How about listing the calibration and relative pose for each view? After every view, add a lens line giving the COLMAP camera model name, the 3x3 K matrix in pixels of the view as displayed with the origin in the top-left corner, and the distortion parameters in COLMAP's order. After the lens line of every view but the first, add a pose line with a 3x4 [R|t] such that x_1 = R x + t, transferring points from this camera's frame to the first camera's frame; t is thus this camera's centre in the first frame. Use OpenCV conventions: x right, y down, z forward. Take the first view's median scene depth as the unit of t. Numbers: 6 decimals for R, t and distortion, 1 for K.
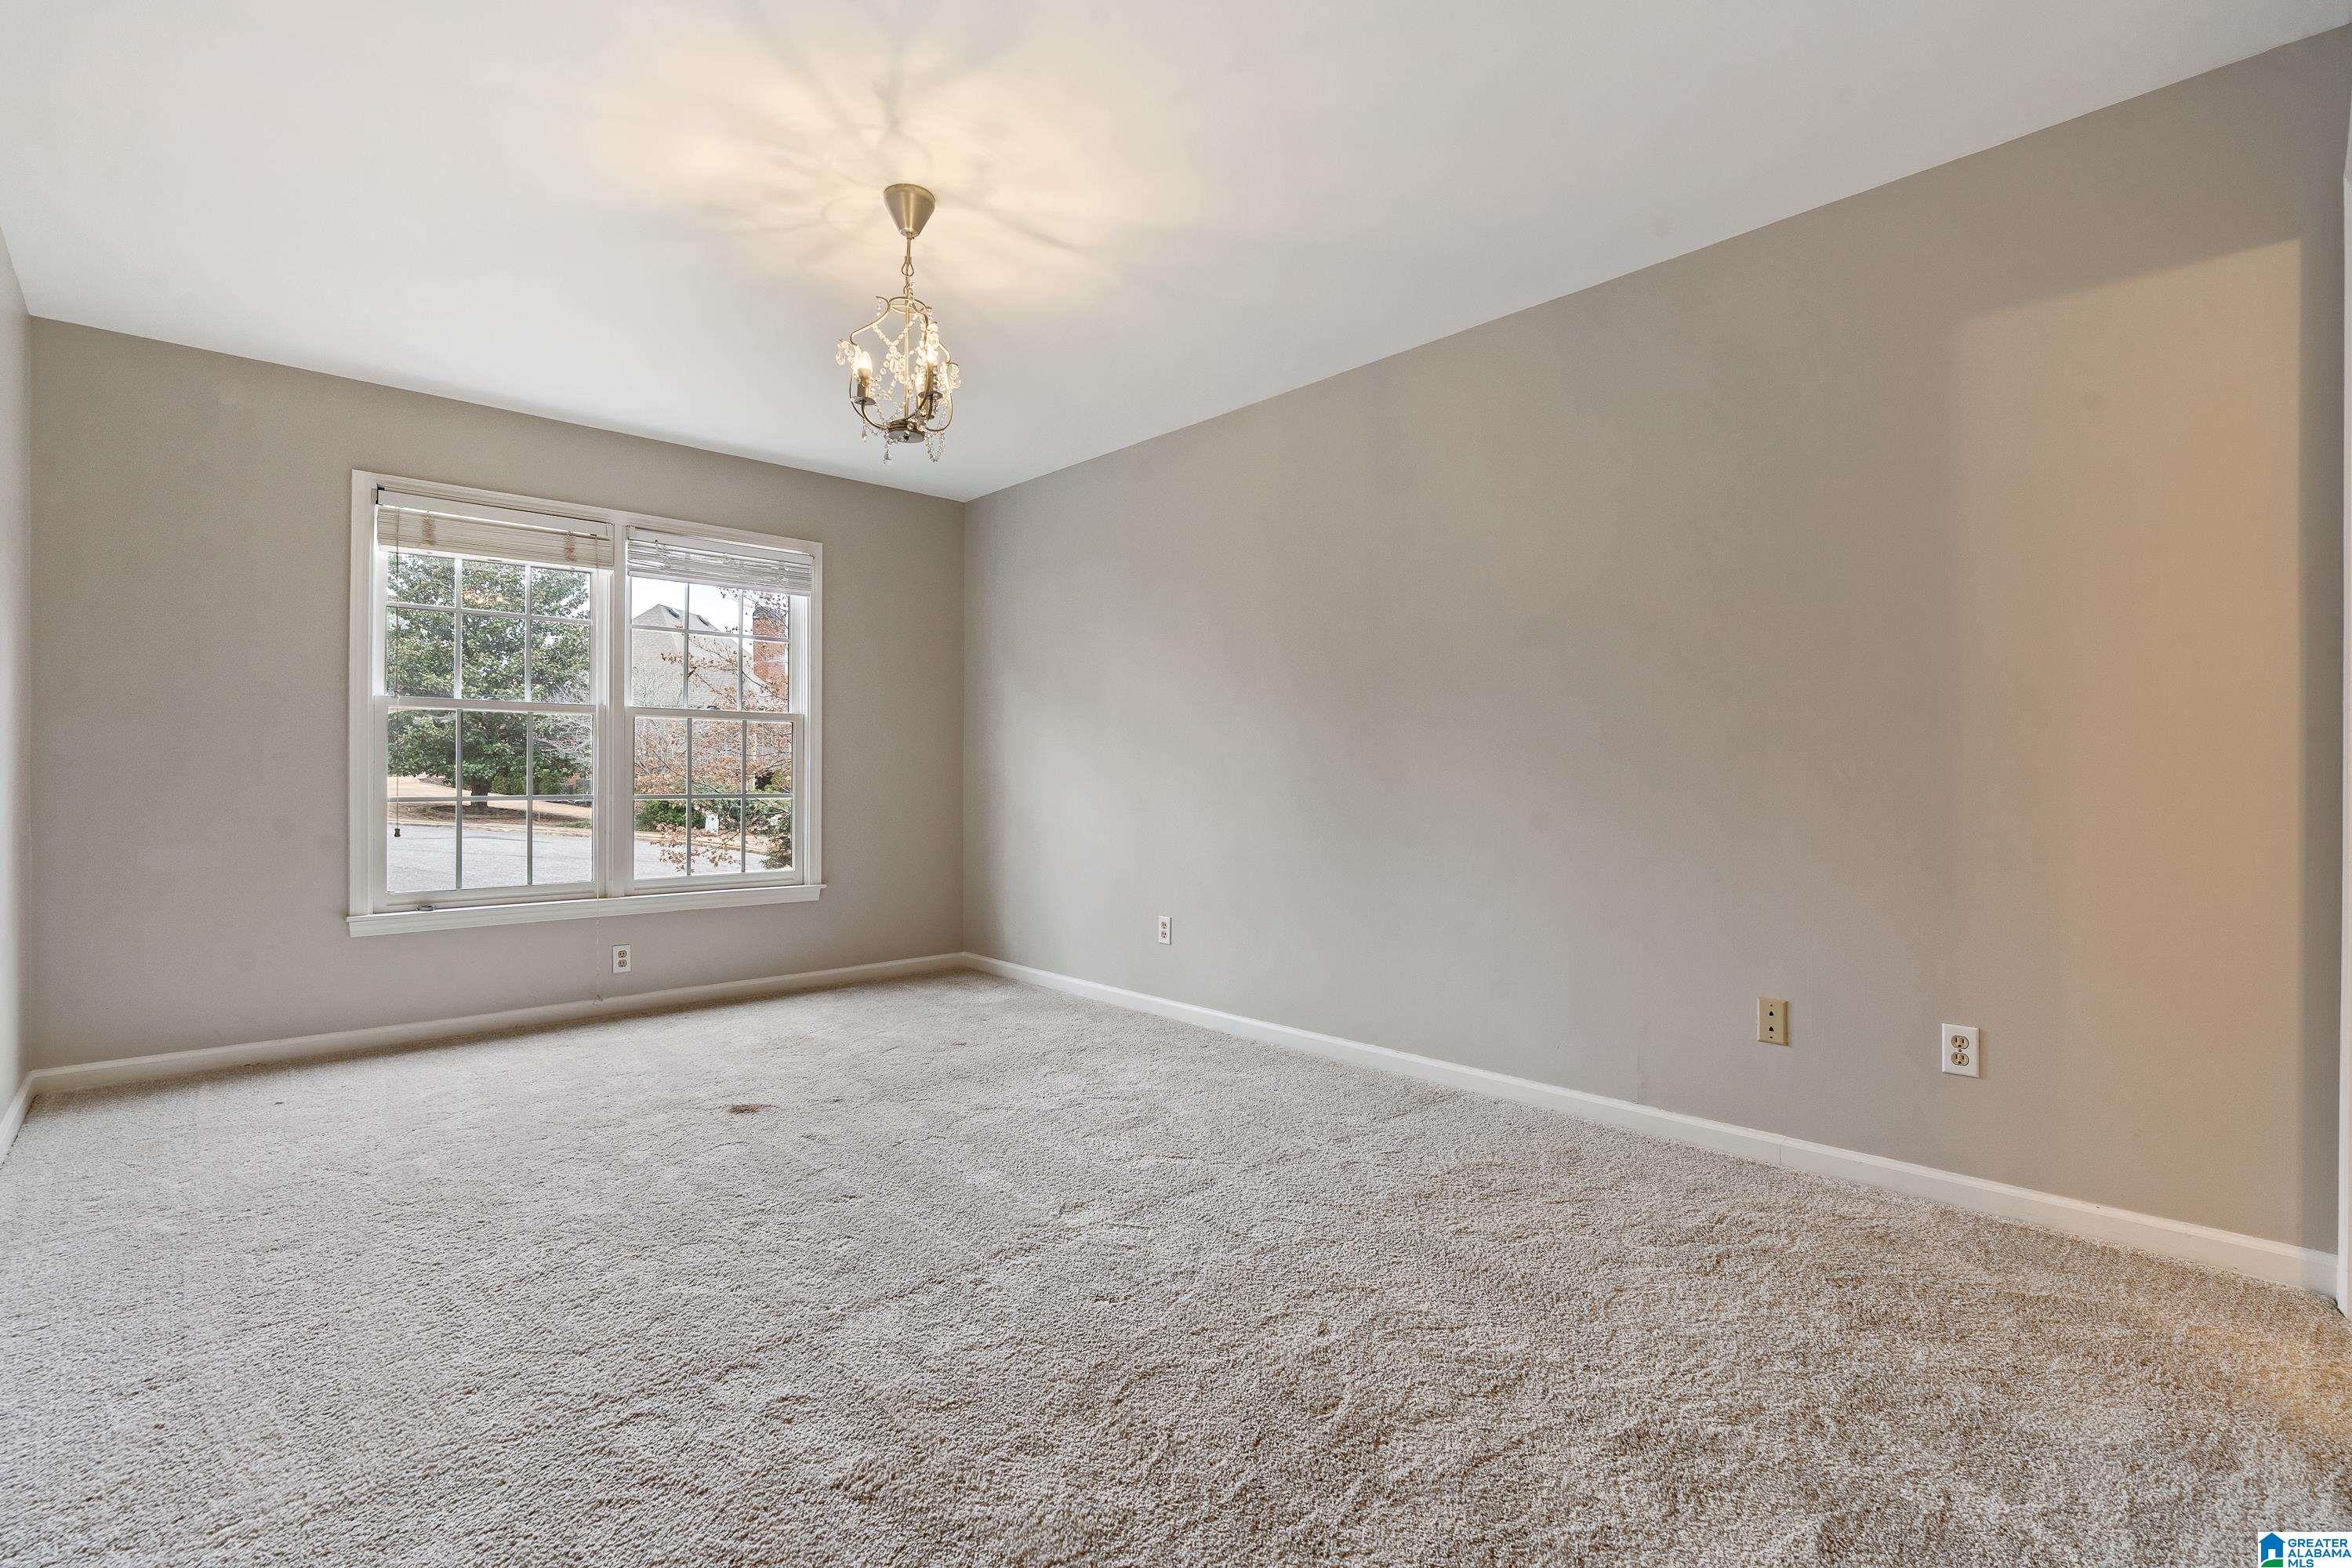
lens RADIAL K [[1079.9, 0, 1179.8], [0, 1079.9, 777.9], [0, 0, 1]] dist [0.005610, 0.000866]
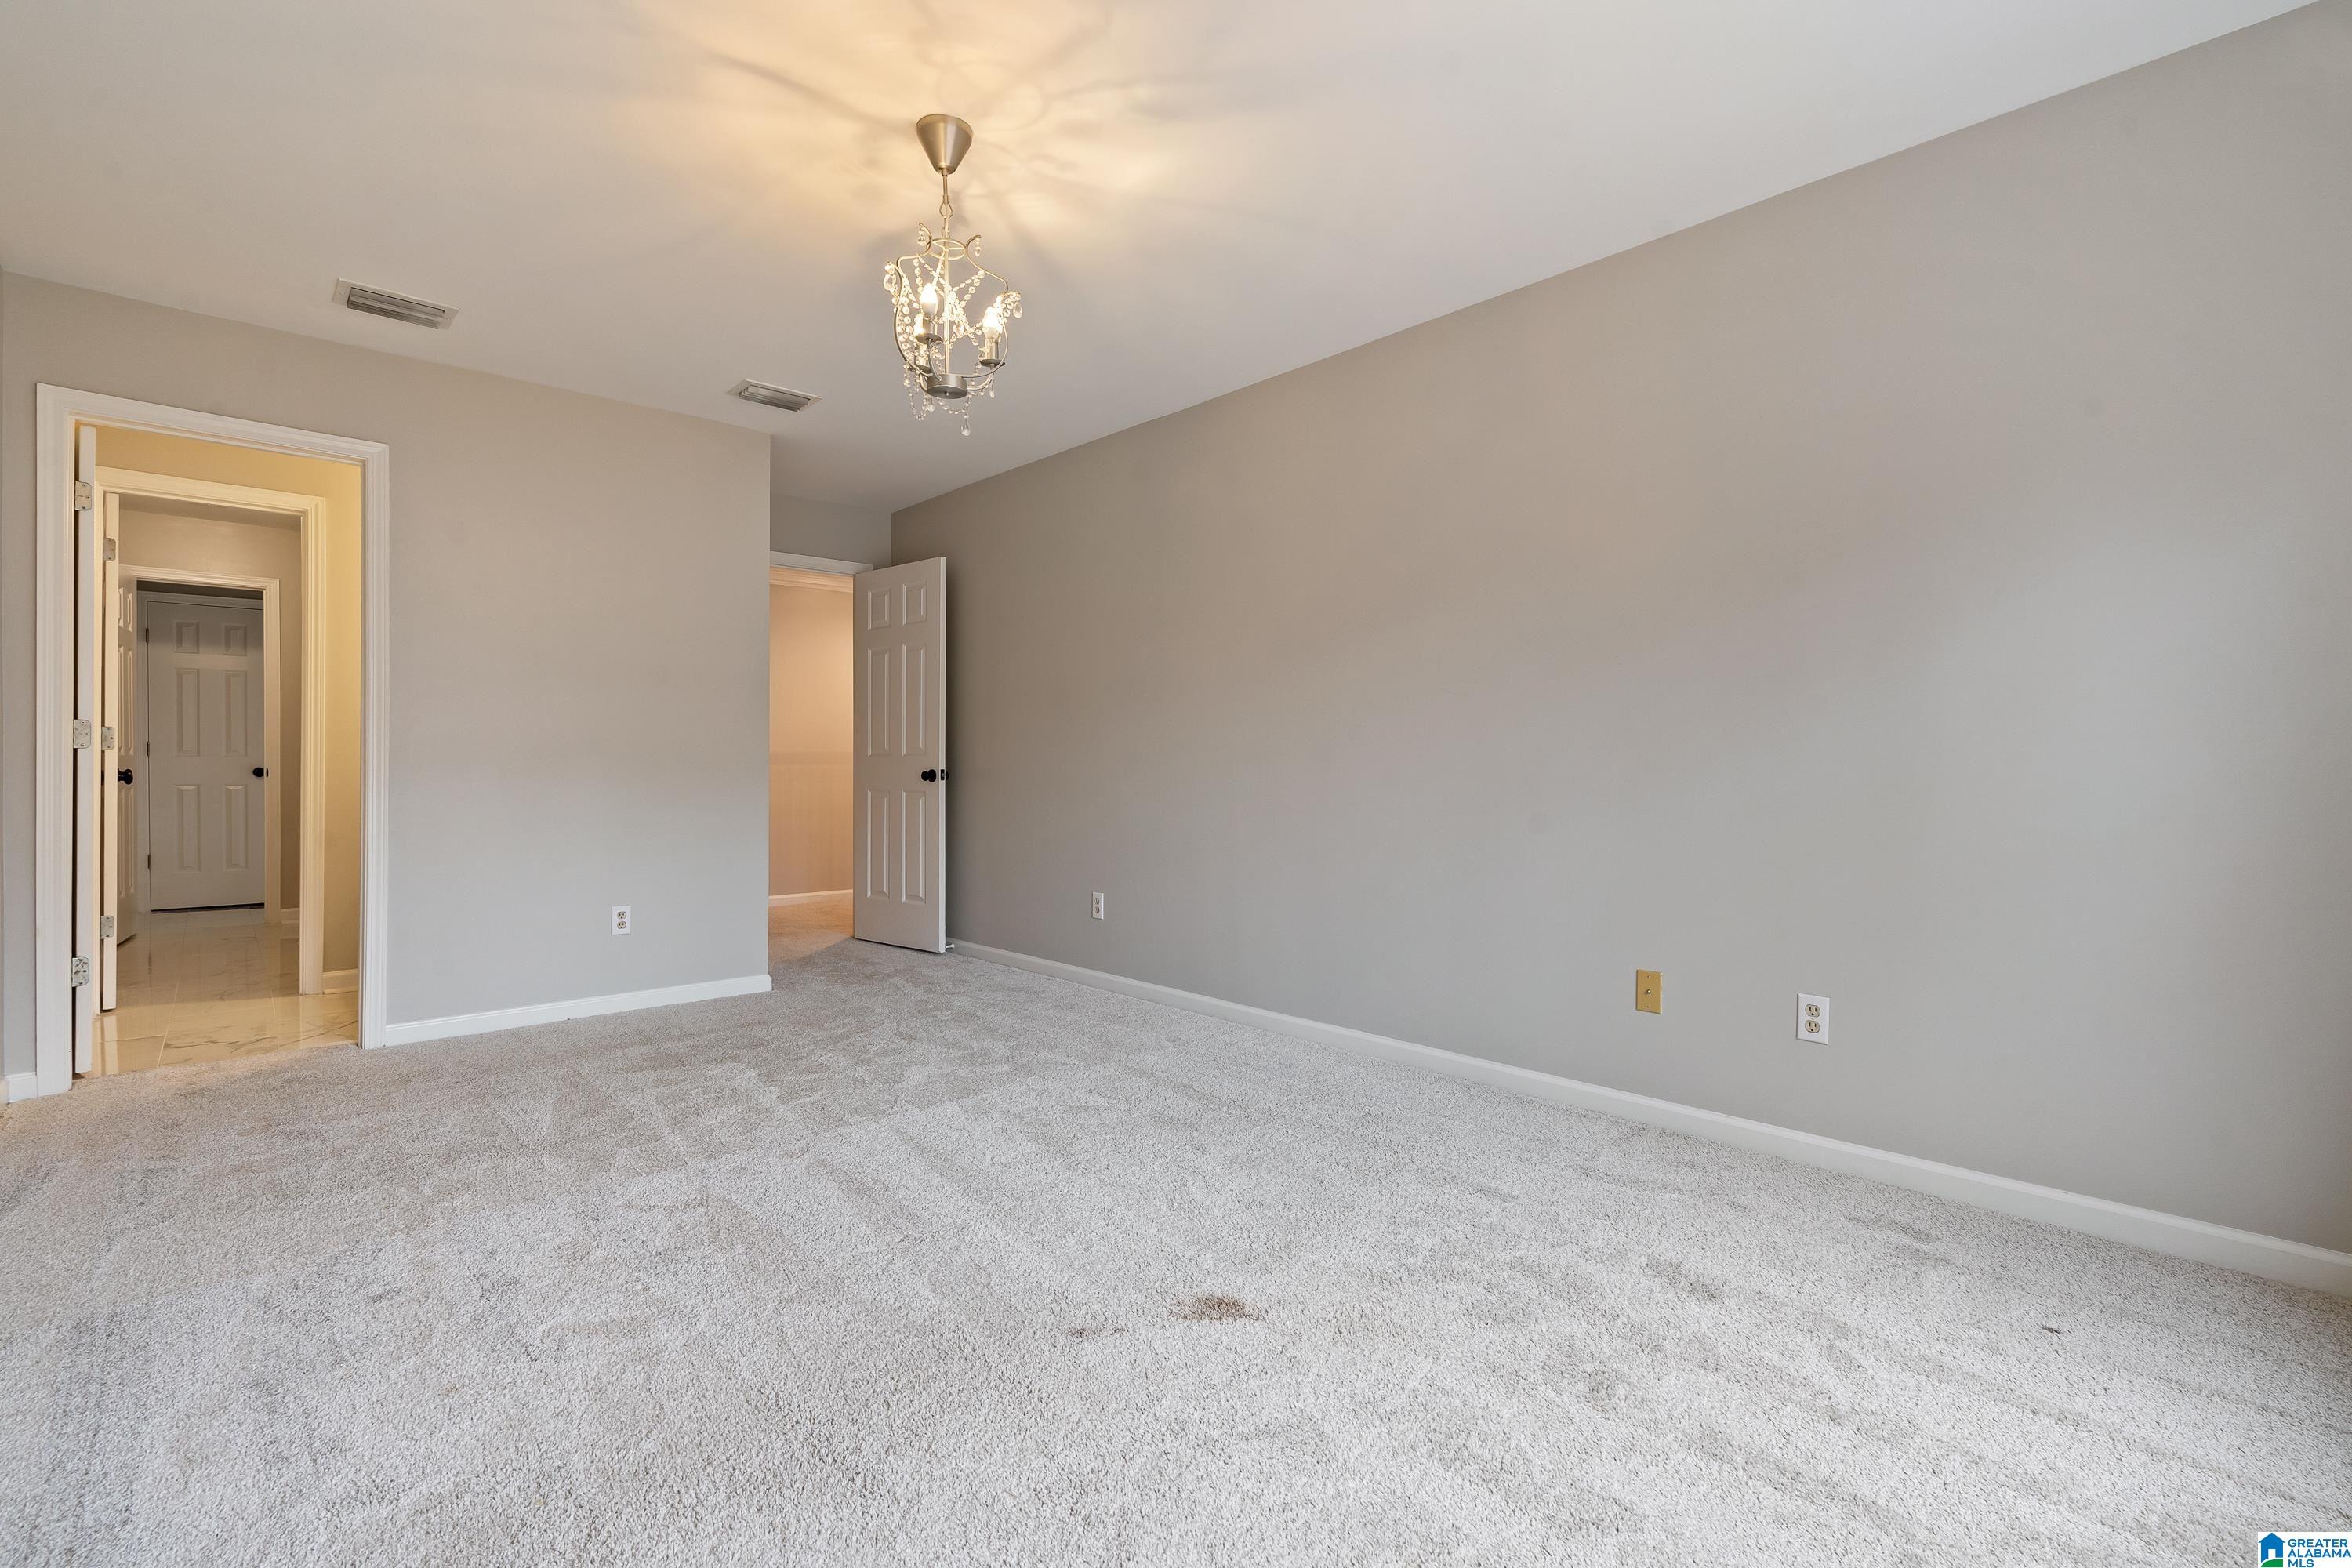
lens RADIAL K [[1079.9, 0, 1183.1], [0, 1079.9, 778.3], [0, 0, 1]] dist [0.005610, 0.000866]
pose [[-0.999990, -0.003820, 0.002320, -0.456083], [-0.003809, 0.999981, 0.004944, 0.007136], [-0.002338, 0.004935, -0.999985, 1.920374]]
